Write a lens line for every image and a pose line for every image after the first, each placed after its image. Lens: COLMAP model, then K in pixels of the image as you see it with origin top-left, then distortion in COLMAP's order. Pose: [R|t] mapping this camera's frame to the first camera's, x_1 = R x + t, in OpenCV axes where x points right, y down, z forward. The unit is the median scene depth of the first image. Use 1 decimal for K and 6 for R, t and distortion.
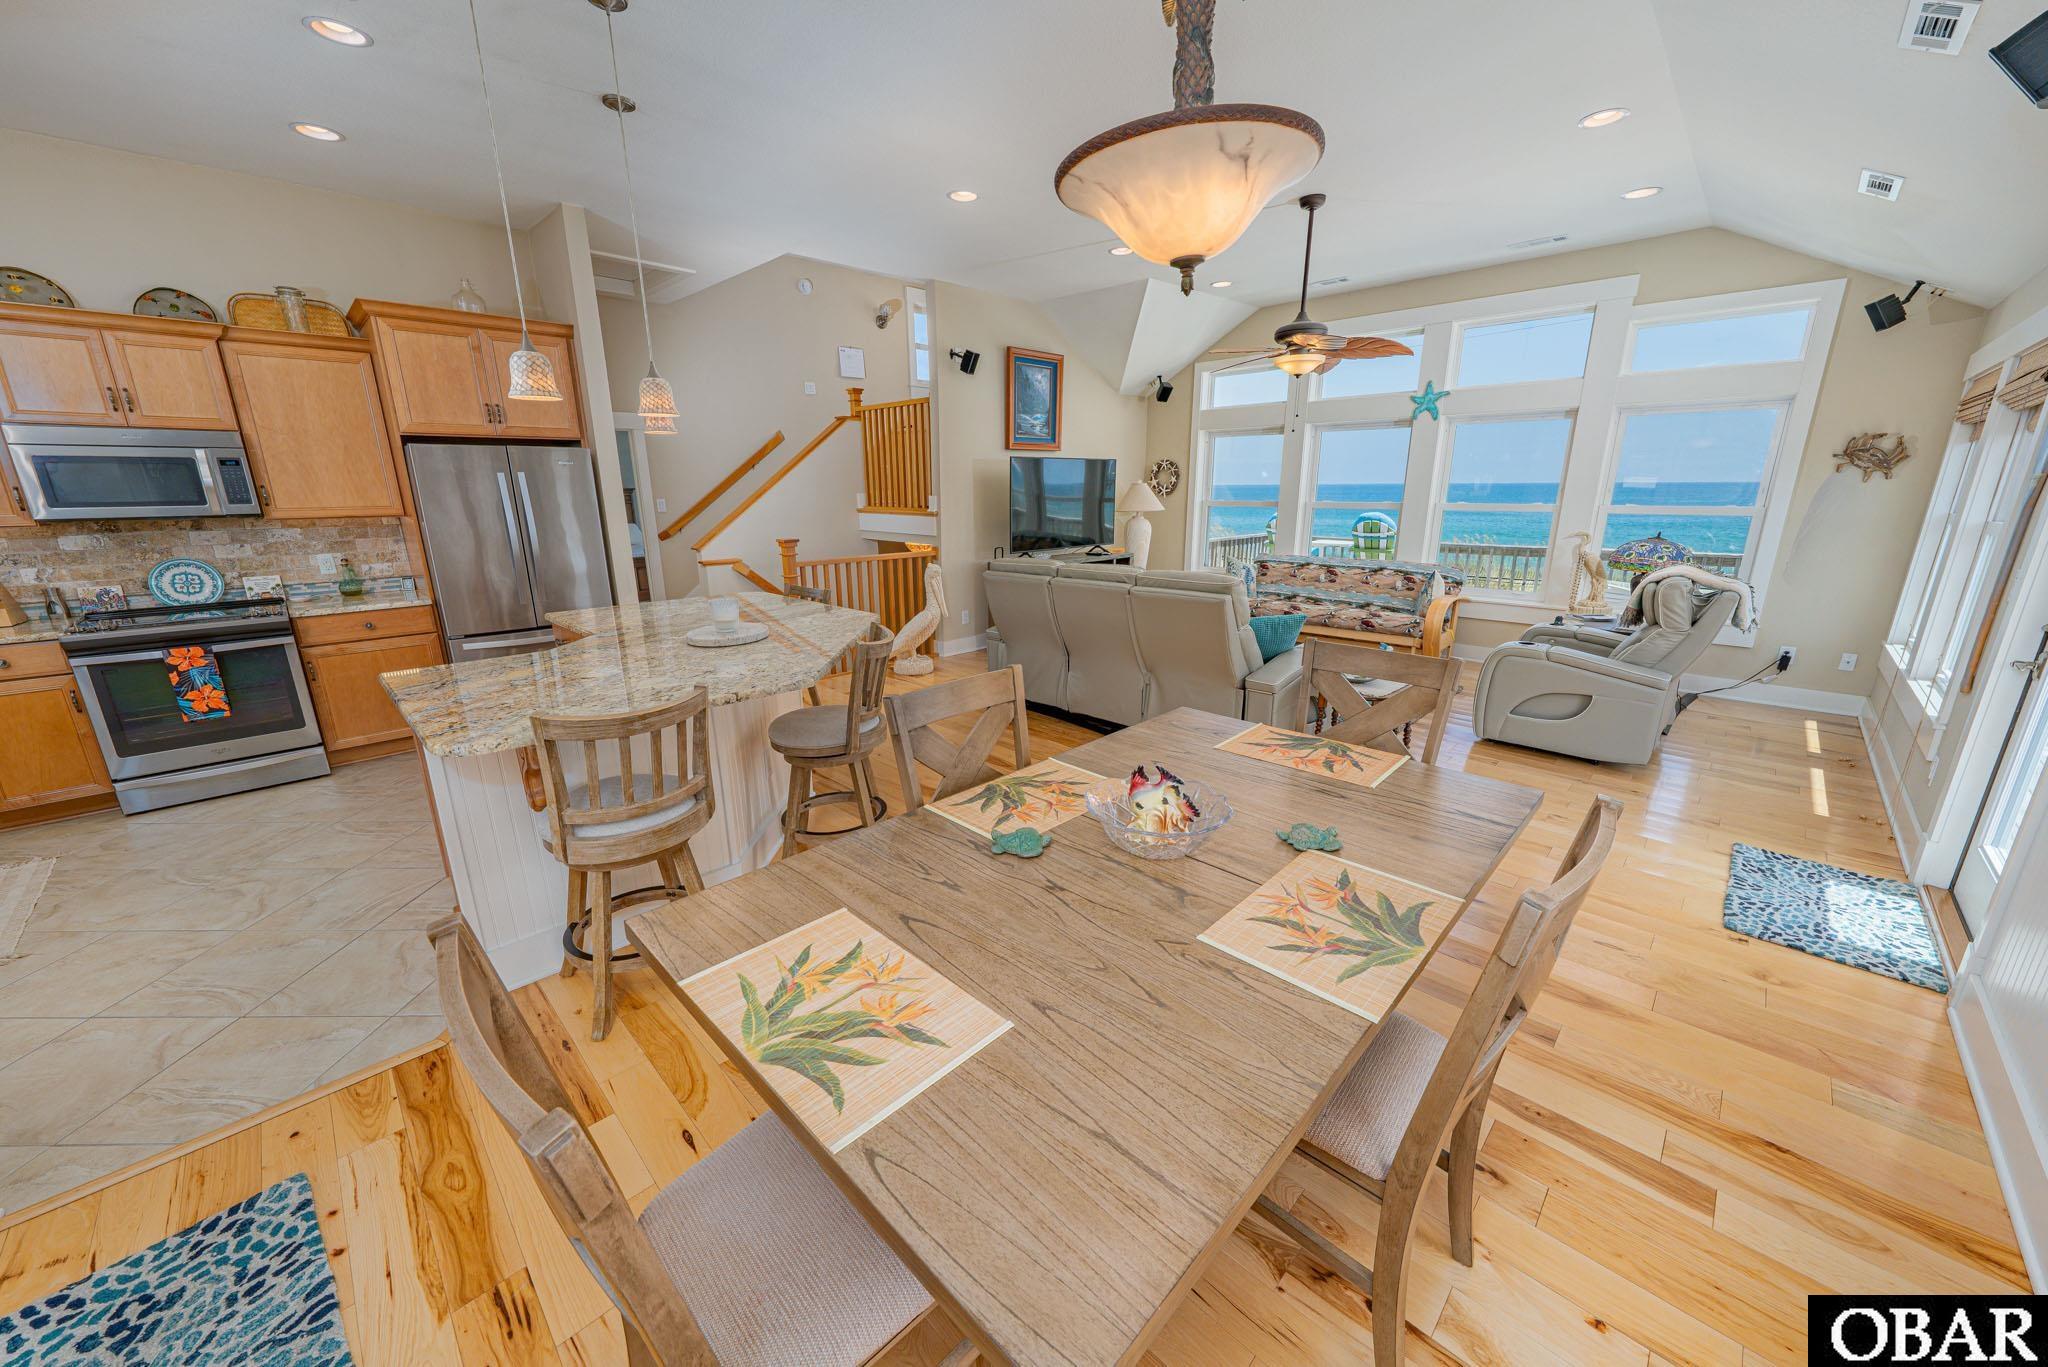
lens RADIAL K [[741.3, 0, 1019.5], [0, 741.3, 690.6], [0, 0, 1]] dist [-0.004666, 0.000643]
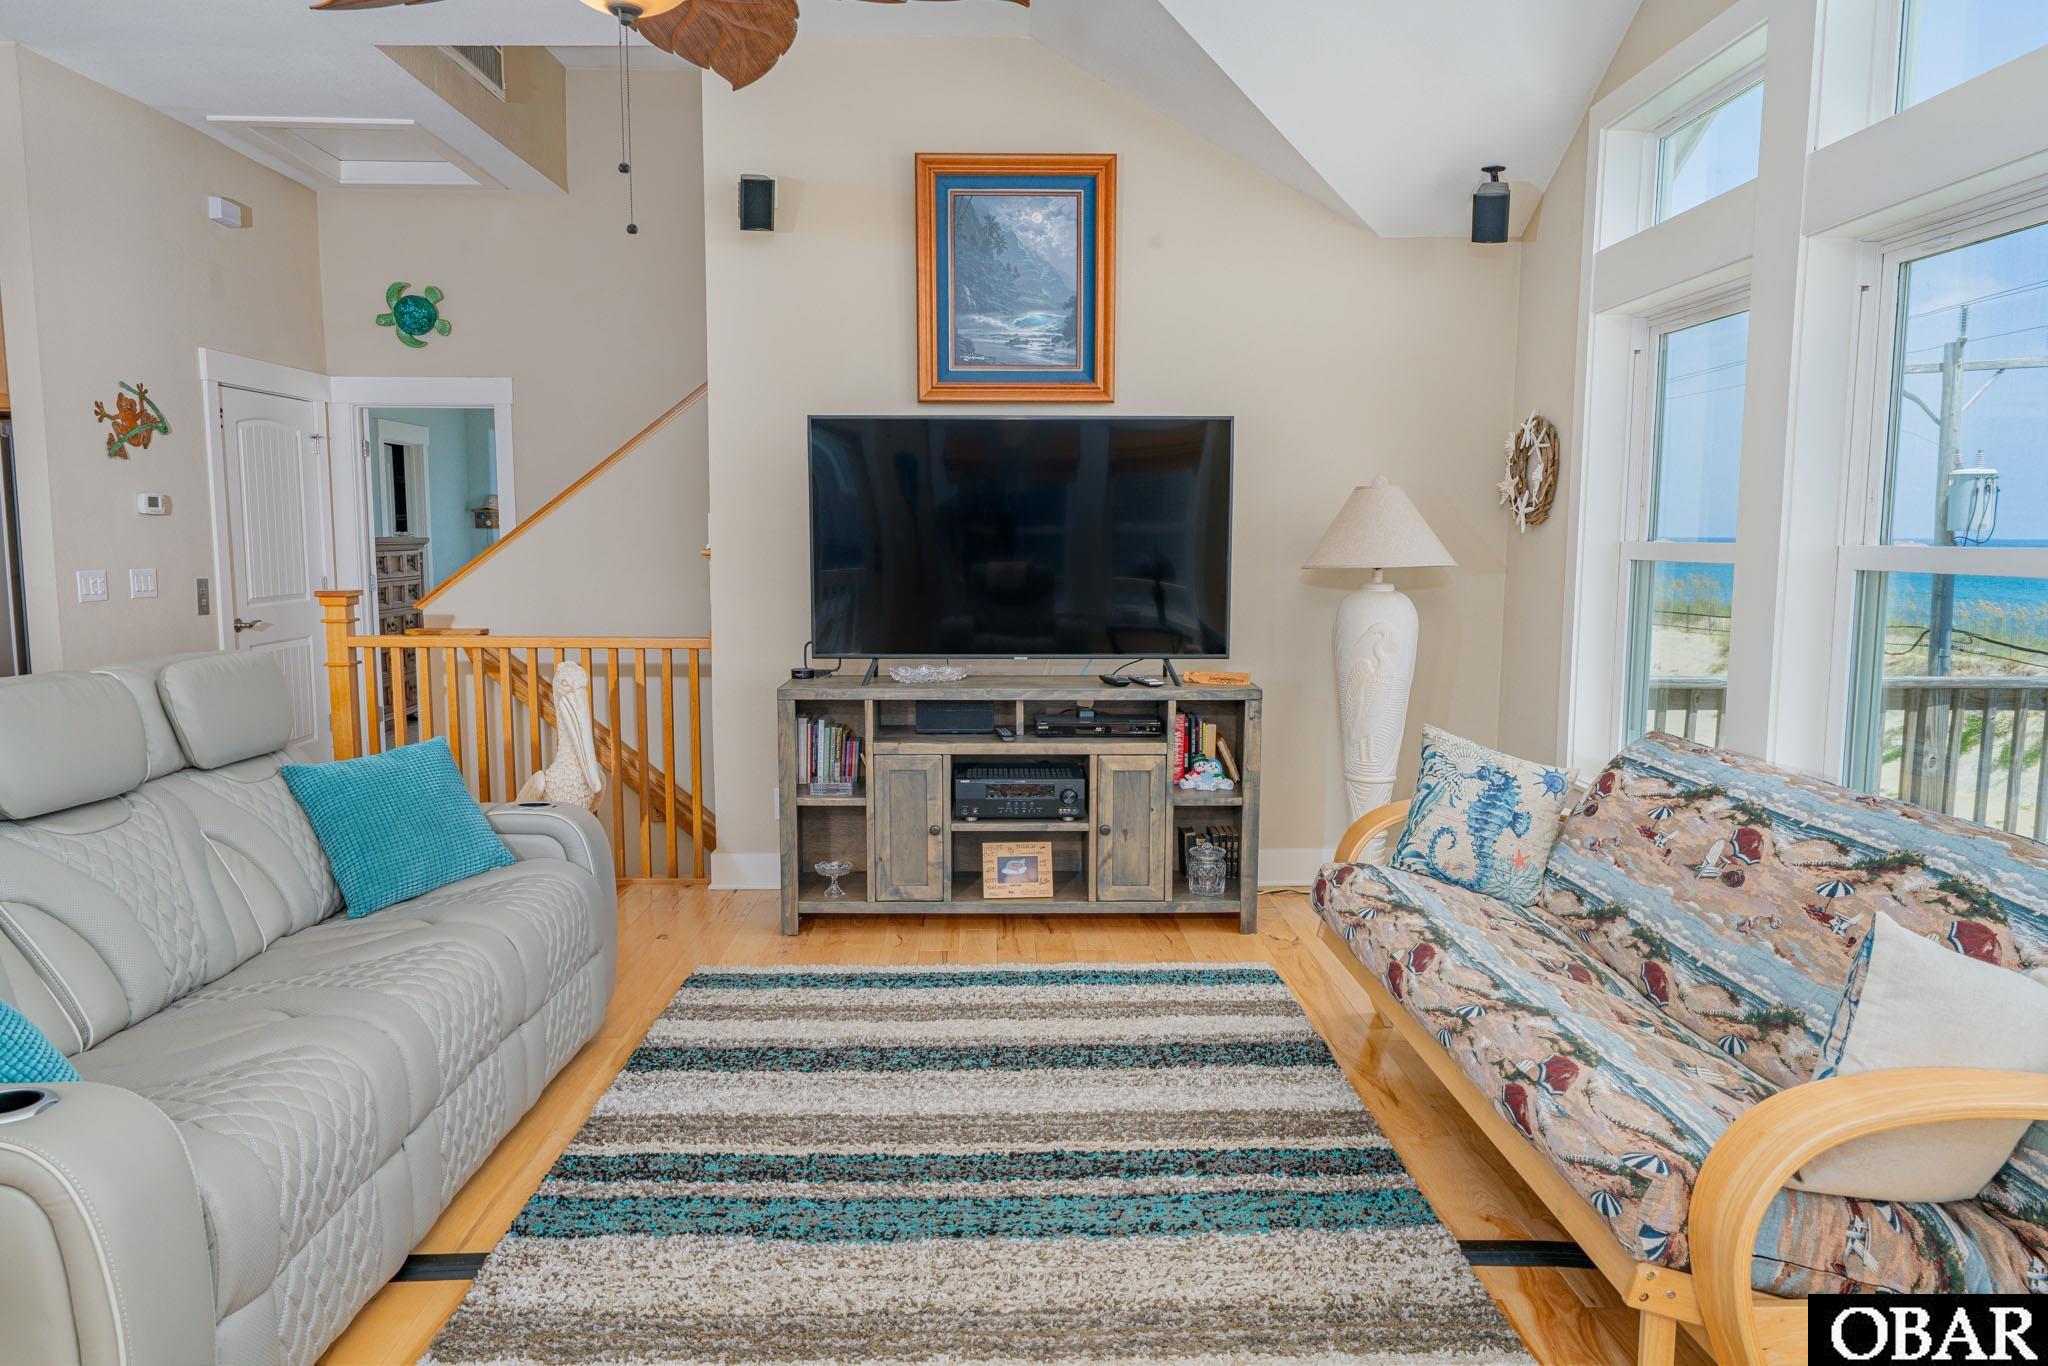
lens RADIAL K [[1328.6, 0, 1025.6], [0, 1328.6, 681.4], [0, 0, 1]] dist [0.004762, 0.000255]
pose [[0.701394, 0.087737, -0.707353, 0.916398], [-0.203818, 0.975645, -0.081086, -0.216713], [0.683011, 0.201044, 0.702194, 0.940101]]
